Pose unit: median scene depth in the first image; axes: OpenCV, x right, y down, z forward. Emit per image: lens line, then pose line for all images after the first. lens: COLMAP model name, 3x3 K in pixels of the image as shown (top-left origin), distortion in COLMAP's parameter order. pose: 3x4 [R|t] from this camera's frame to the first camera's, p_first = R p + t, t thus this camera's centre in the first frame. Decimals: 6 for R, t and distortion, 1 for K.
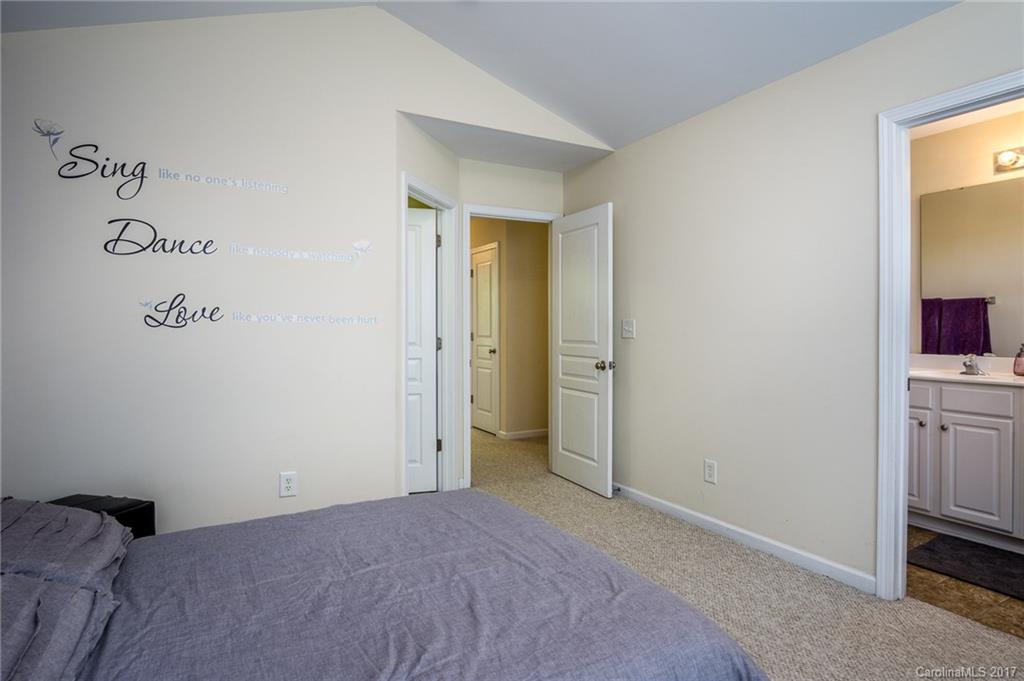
lens RADIAL K [[556.9, 0, 508.3], [0, 556.9, 327.7], [0, 0, 1]] dist [-0.028894, 0.003581]
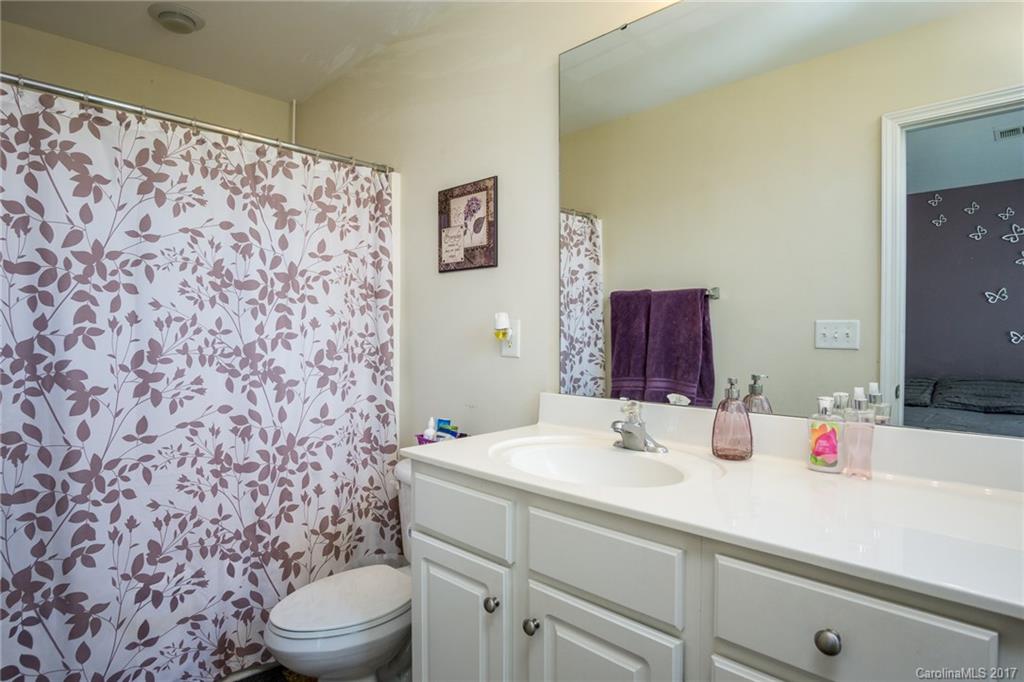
lens RADIAL K [[556.9, 0, 508.3], [0, 556.9, 328.2], [0, 0, 1]] dist [-0.028894, 0.003581]
pose [[0.953531, 0.007234, 0.301209, 0.469673], [-0.005040, 0.999955, -0.008062, -0.003233], [-0.301253, 0.006169, 0.953524, 0.464439]]
